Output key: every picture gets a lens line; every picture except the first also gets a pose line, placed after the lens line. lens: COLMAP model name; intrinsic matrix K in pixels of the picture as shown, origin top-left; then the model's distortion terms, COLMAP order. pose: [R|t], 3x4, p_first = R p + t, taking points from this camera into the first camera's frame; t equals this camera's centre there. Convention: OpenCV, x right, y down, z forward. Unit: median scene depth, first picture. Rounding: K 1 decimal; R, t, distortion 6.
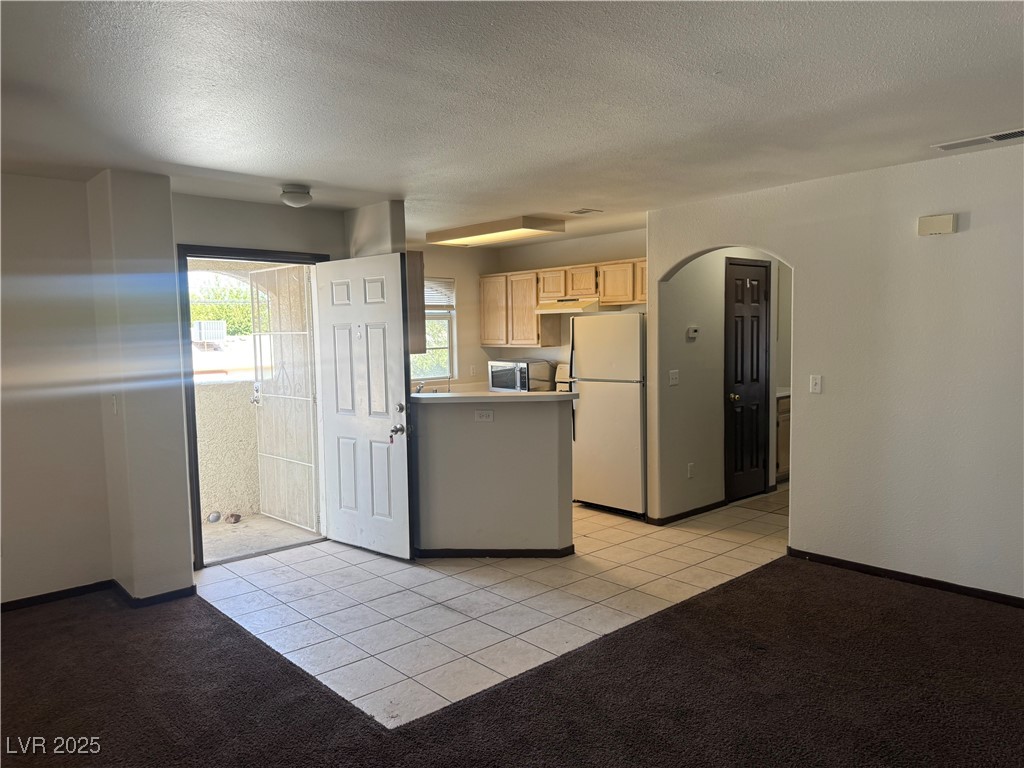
lens RADIAL K [[728.6, 0, 512.0], [0, 728.6, 384.0], [0, 0, 1]] dist [0.116529, -0.194818]
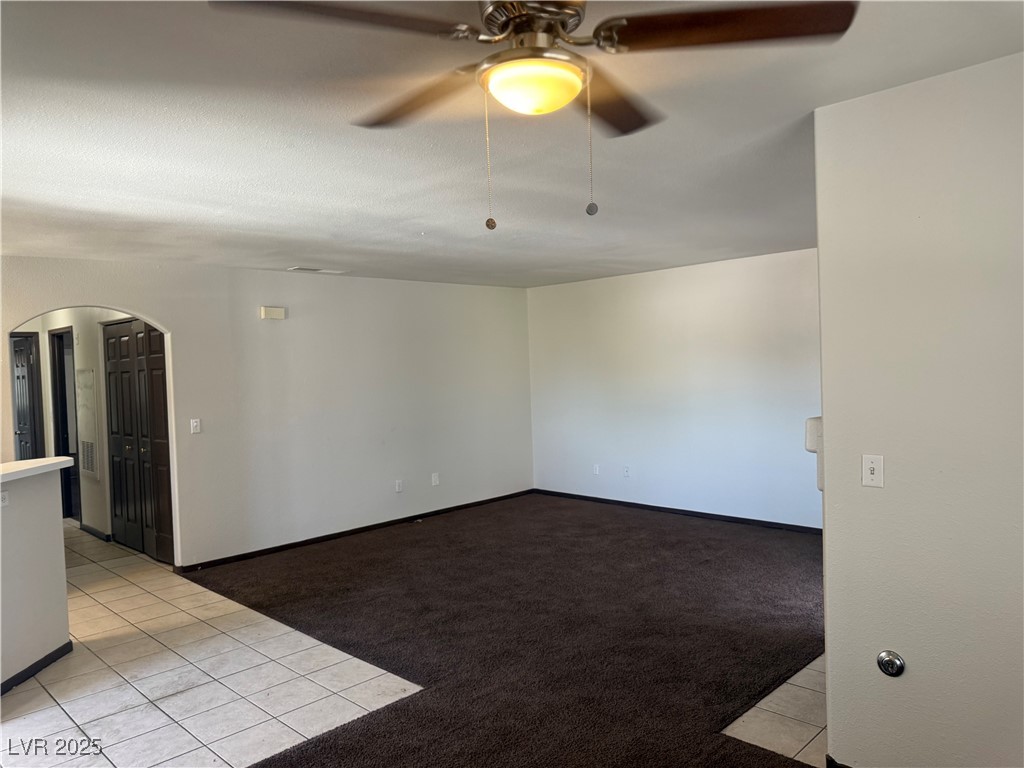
lens RADIAL K [[738.6, 0, 491.1], [0, 738.6, 387.3], [0, 0, 1]] dist [0.139672, -0.161352]
pose [[-0.030365, -0.014587, 0.999432, -0.635065], [0.110125, 0.993757, 0.017850, -0.023471], [-0.993454, 0.110604, -0.028569, 0.382401]]
